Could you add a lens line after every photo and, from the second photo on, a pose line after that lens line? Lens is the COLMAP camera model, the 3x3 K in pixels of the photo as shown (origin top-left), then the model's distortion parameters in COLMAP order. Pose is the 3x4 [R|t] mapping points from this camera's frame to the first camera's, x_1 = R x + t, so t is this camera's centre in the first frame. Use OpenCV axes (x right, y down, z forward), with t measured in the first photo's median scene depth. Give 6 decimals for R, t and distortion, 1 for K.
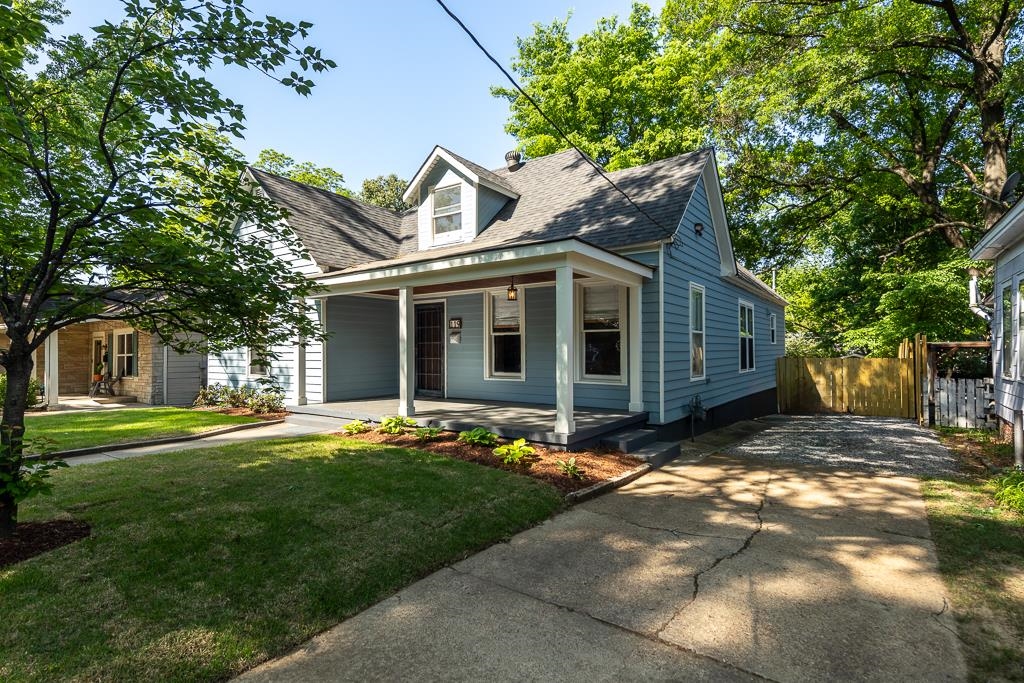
lens RADIAL K [[511.1, 0, 507.8], [0, 511.1, 343.4], [0, 0, 1]] dist [0.036687, -0.000310]
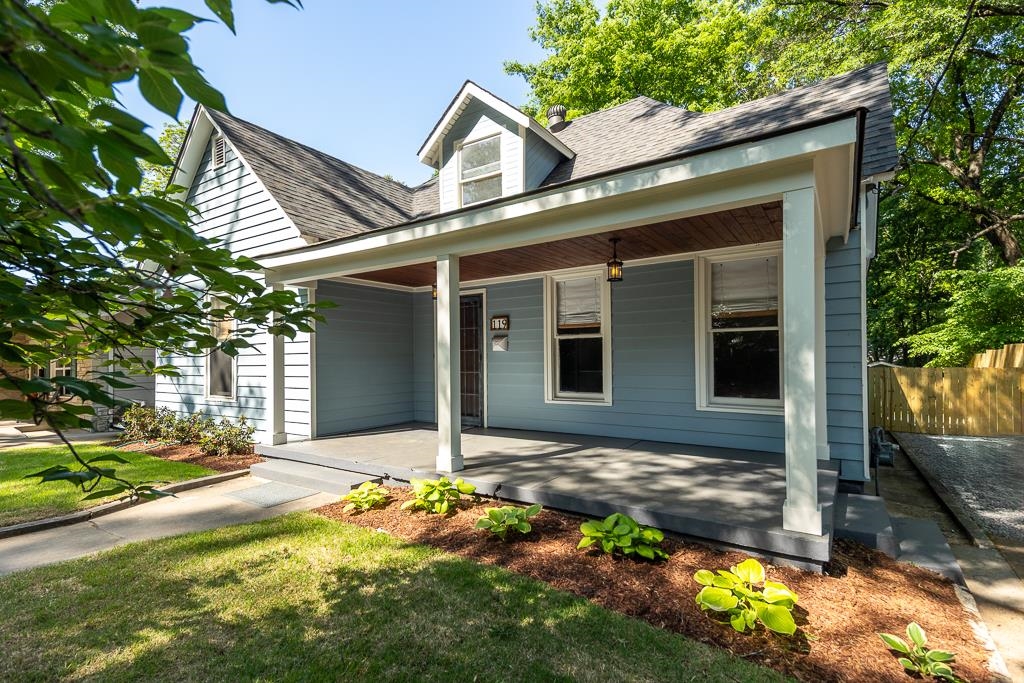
lens RADIAL K [[488.3, 0, 510.5], [0, 488.3, 351.9], [0, 0, 1]] dist [0.032231, -0.000495]
pose [[0.999414, -0.004629, 0.033909, -0.105793], [0.004726, 0.999985, -0.002781, 0.002883], [-0.033896, 0.002940, 0.999421, 0.307920]]
